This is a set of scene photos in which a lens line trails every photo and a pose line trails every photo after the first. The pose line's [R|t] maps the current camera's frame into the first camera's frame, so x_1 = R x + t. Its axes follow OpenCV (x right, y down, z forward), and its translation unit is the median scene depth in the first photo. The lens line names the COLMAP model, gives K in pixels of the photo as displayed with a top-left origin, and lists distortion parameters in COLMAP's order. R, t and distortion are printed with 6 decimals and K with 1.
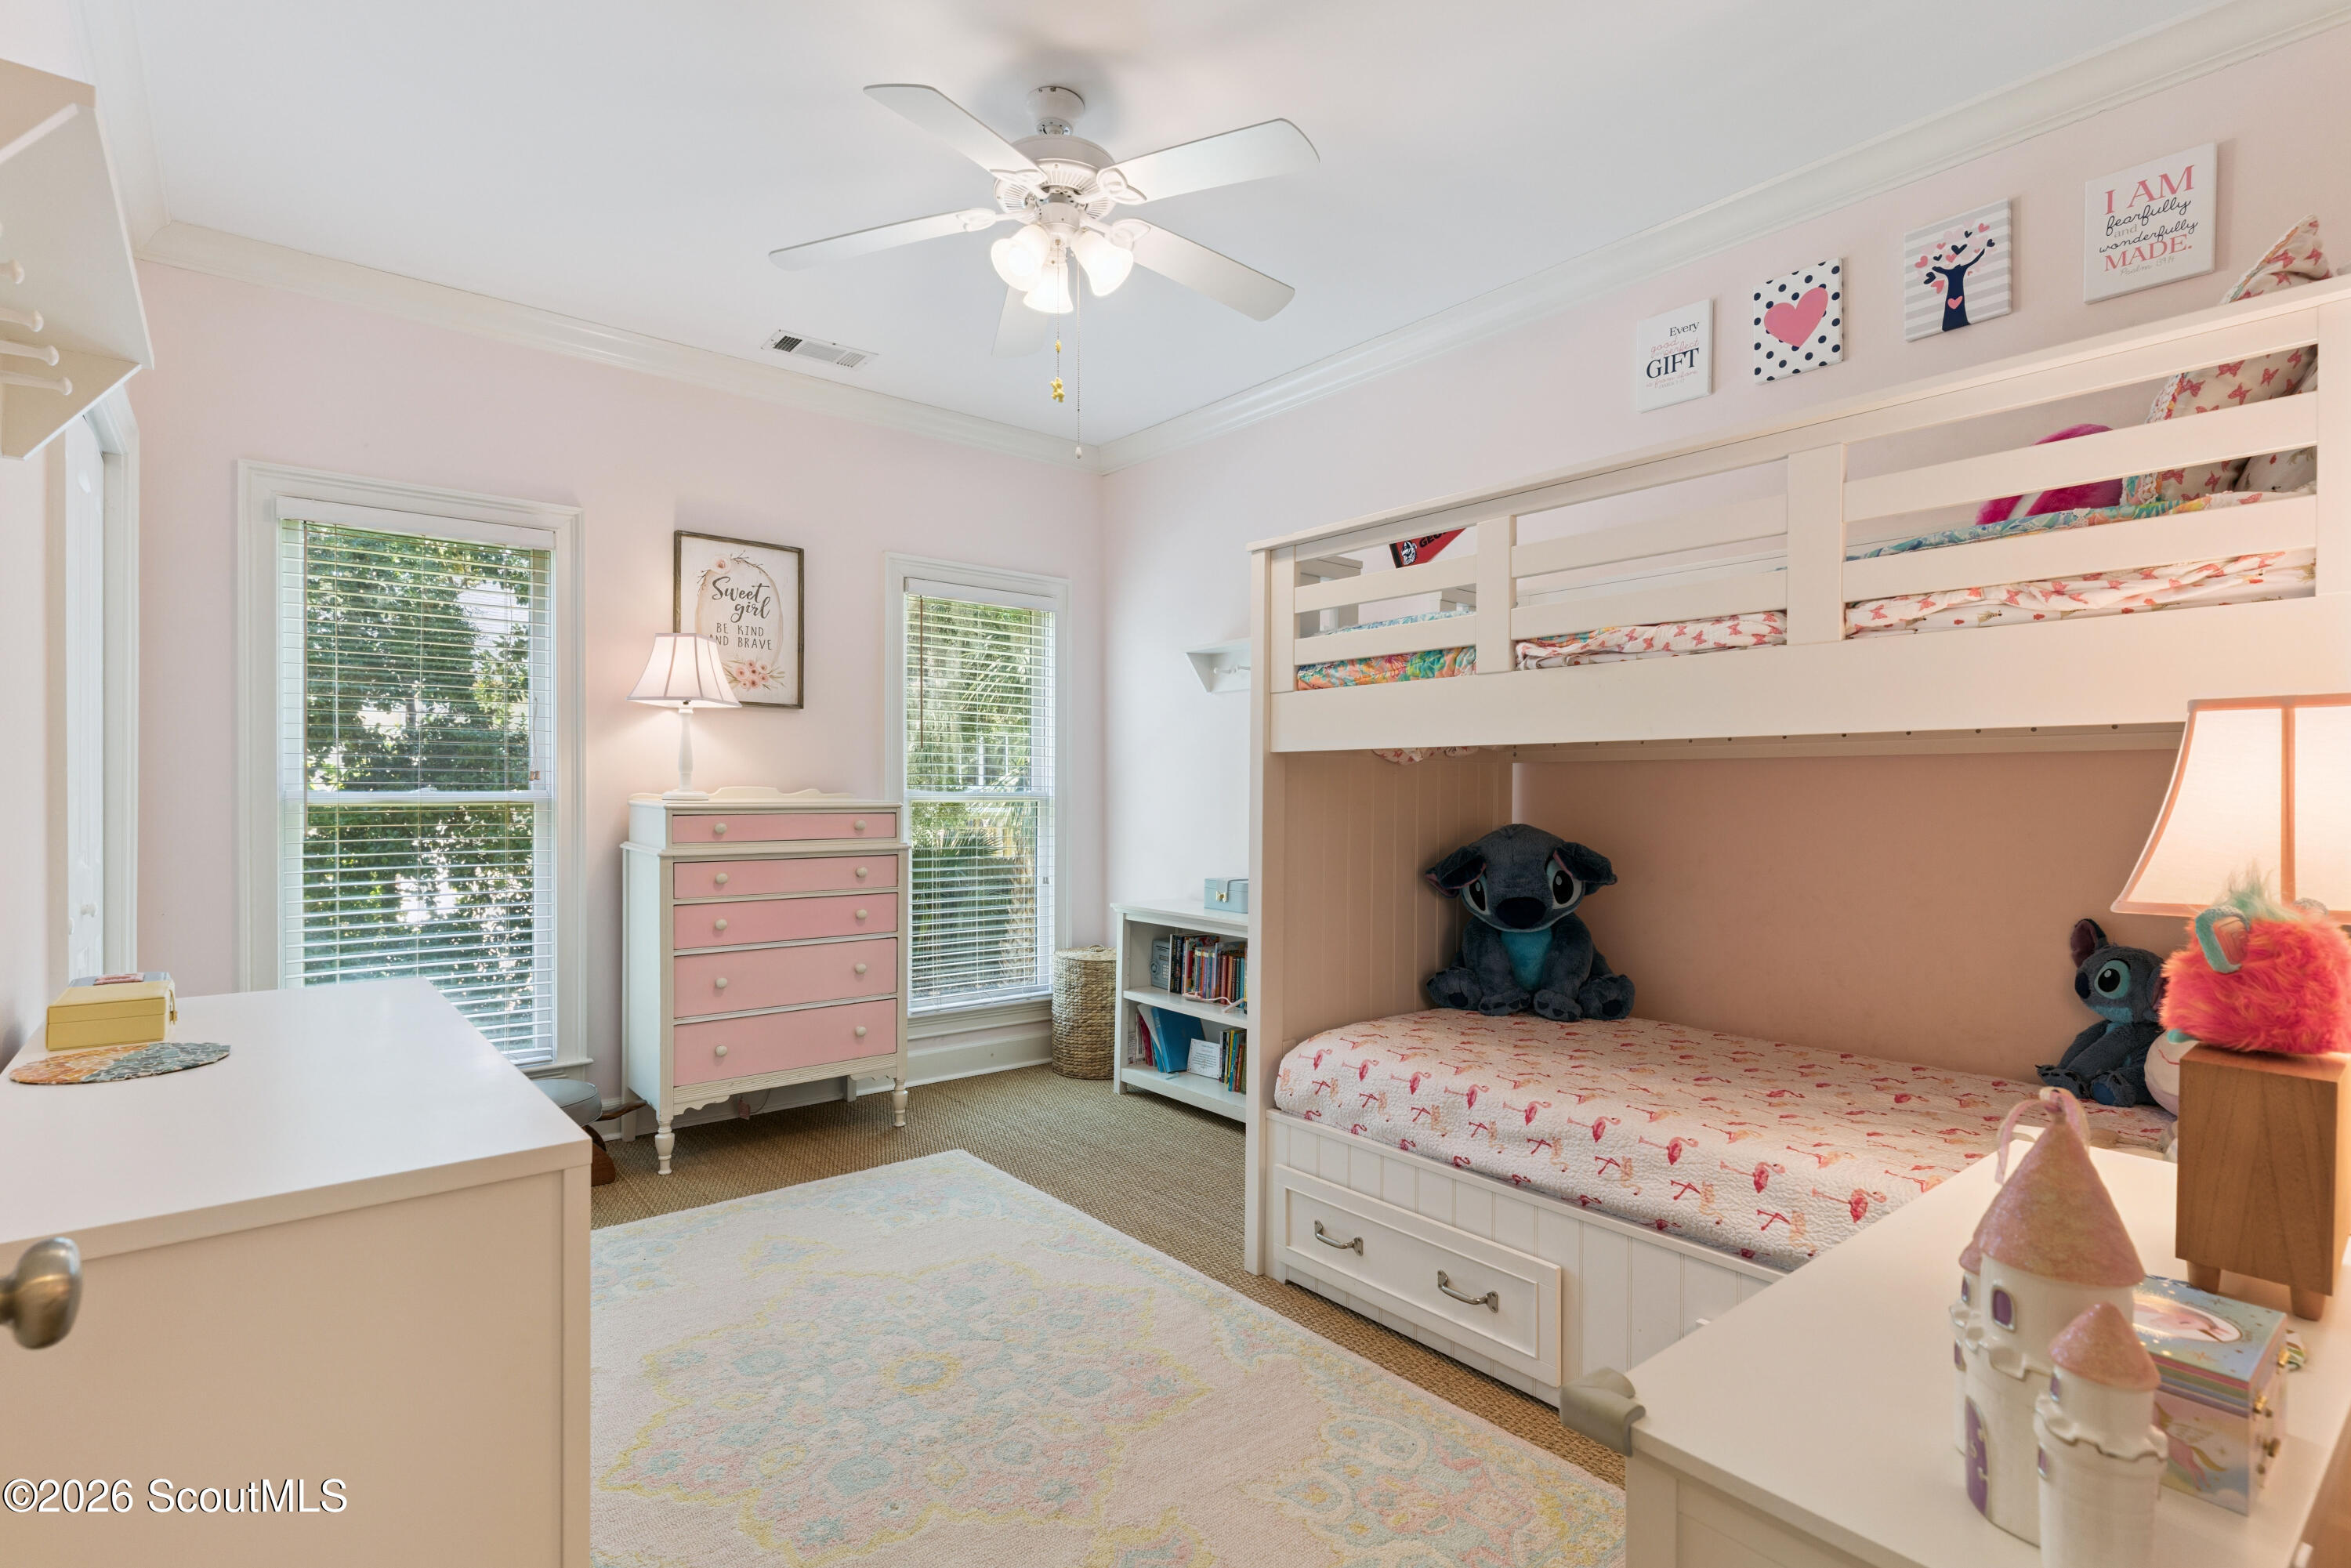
lens RADIAL K [[1133.4, 0, 1175.5], [0, 1133.4, 784.0], [0, 0, 1]] dist [-0.002661, -0.000097]
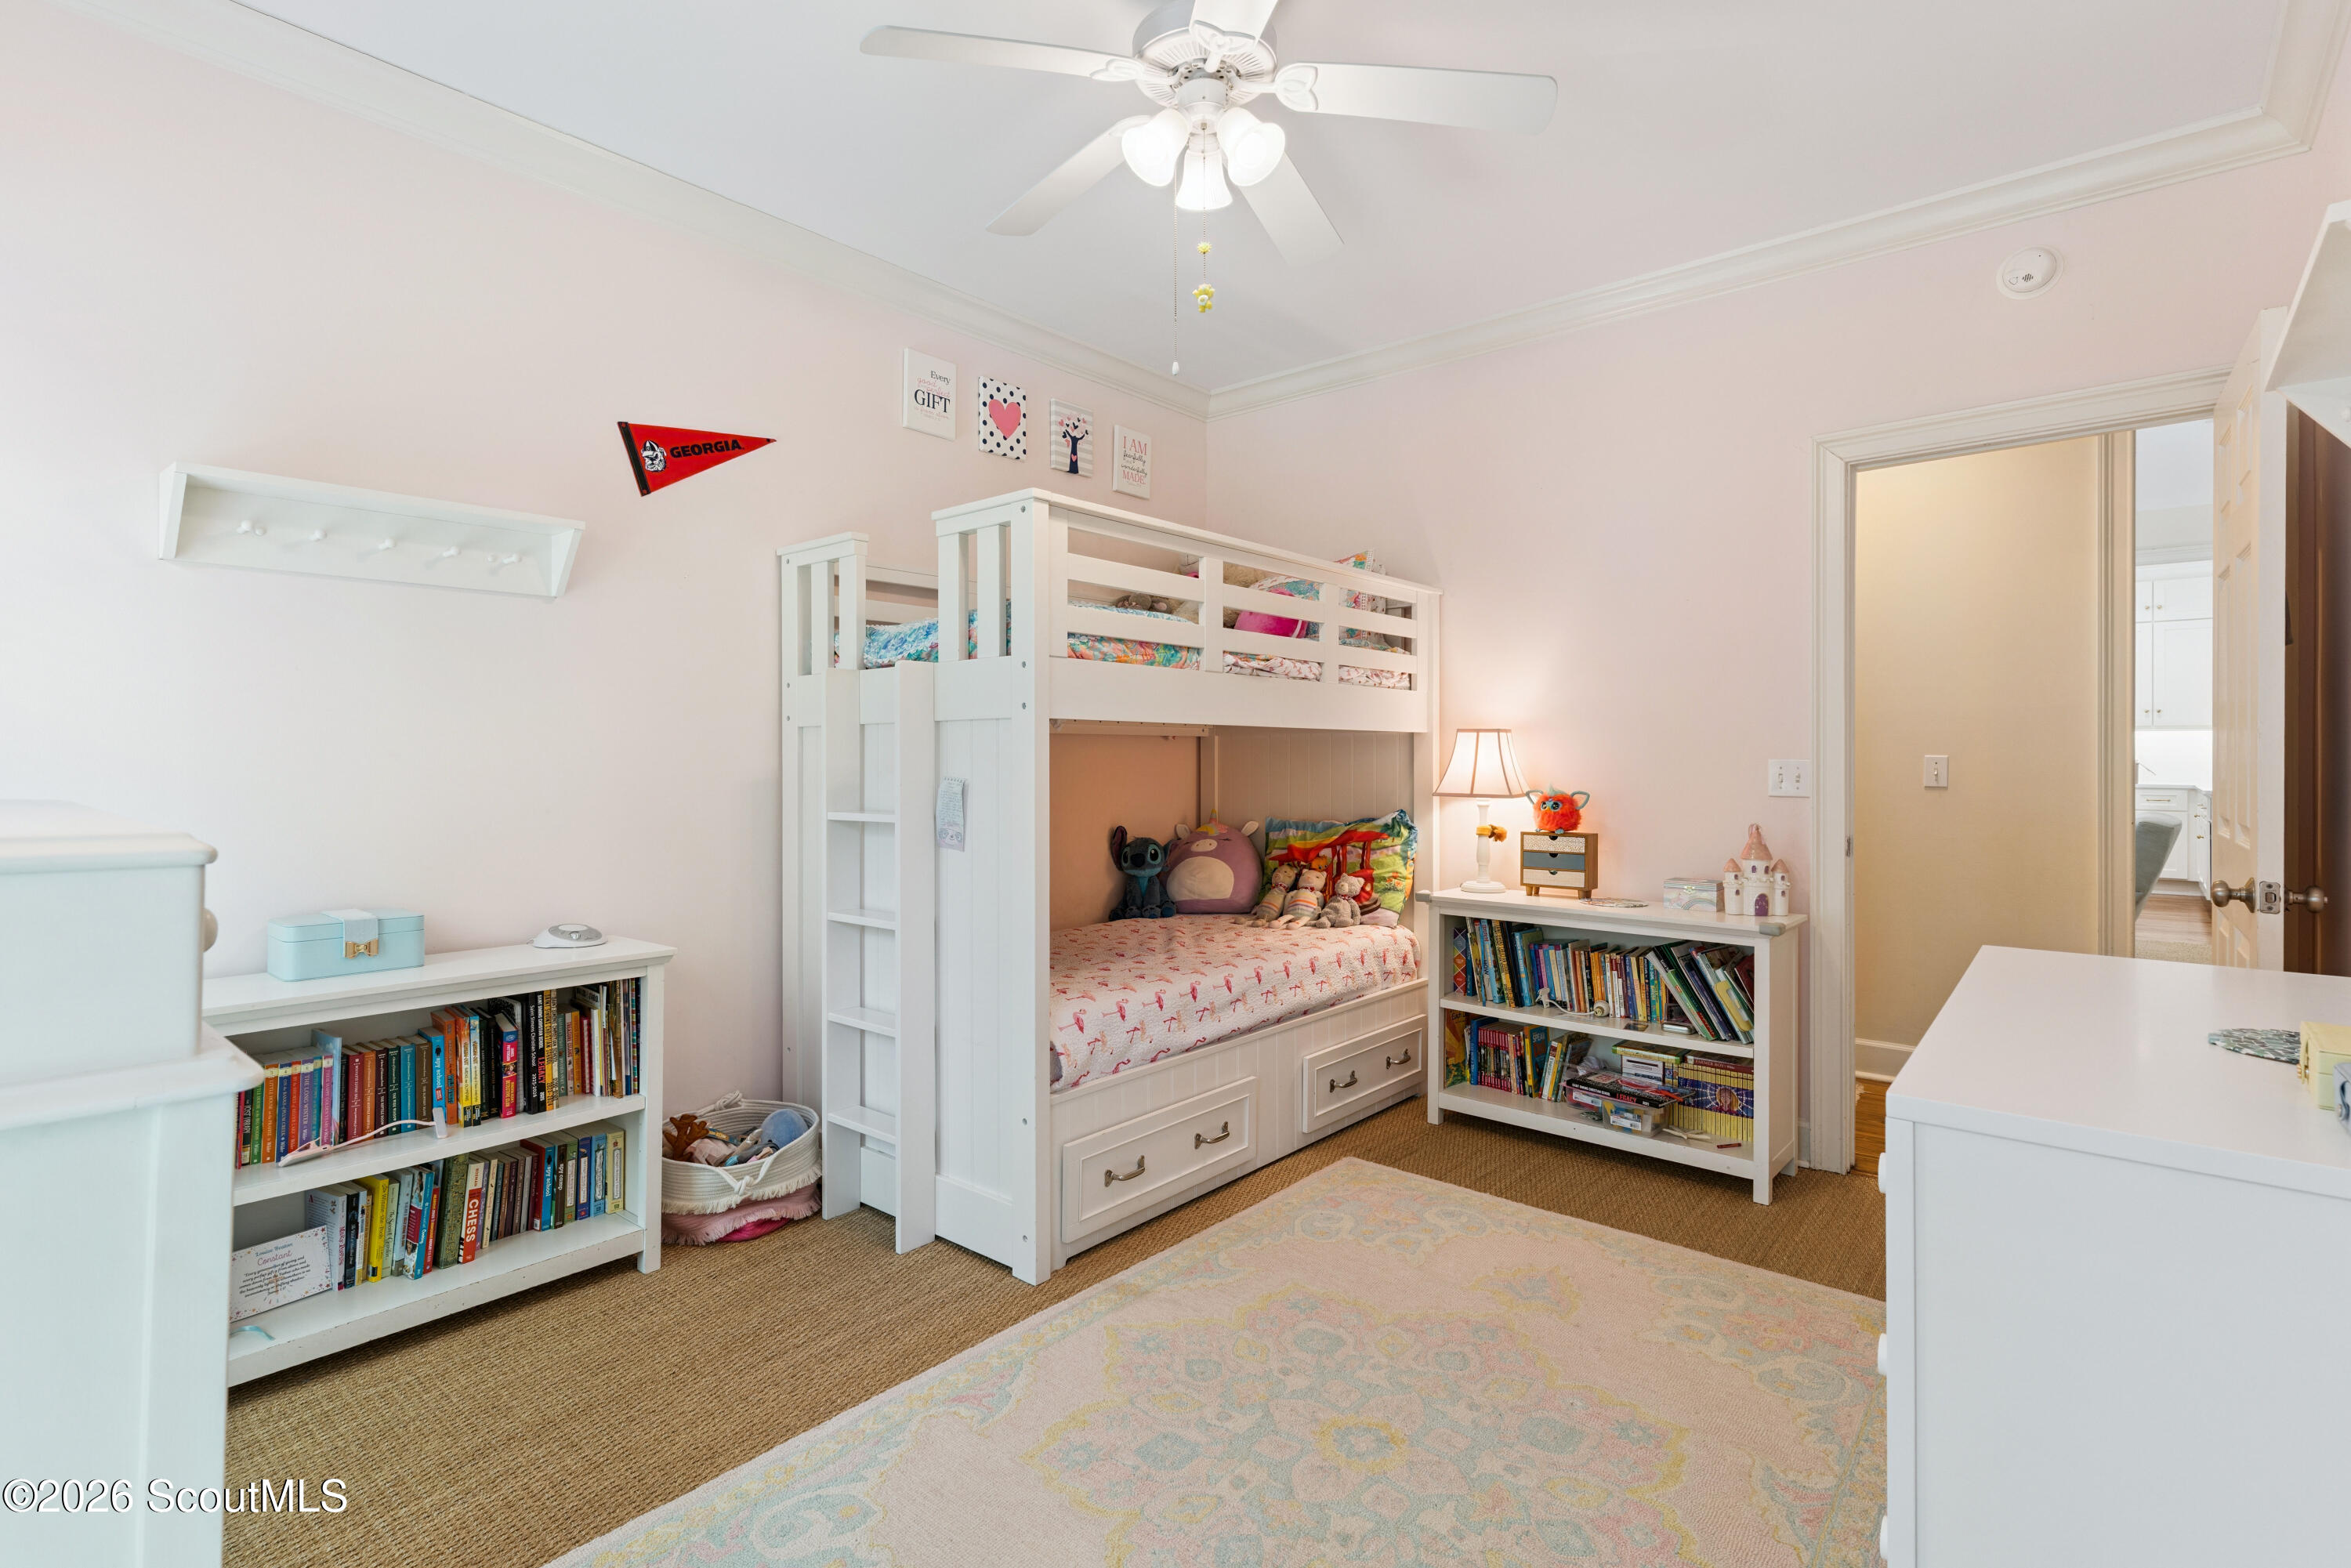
lens RADIAL K [[1095.0, 0, 1172.2], [0, 1095.0, 754.3], [0, 0, 1]] dist [-0.002089, -0.000322]
pose [[-0.171705, 0.000521, 0.985148, -0.888242], [-0.007572, 0.999970, -0.001849, 0.003061], [-0.985119, -0.007777, -0.171696, 1.128804]]
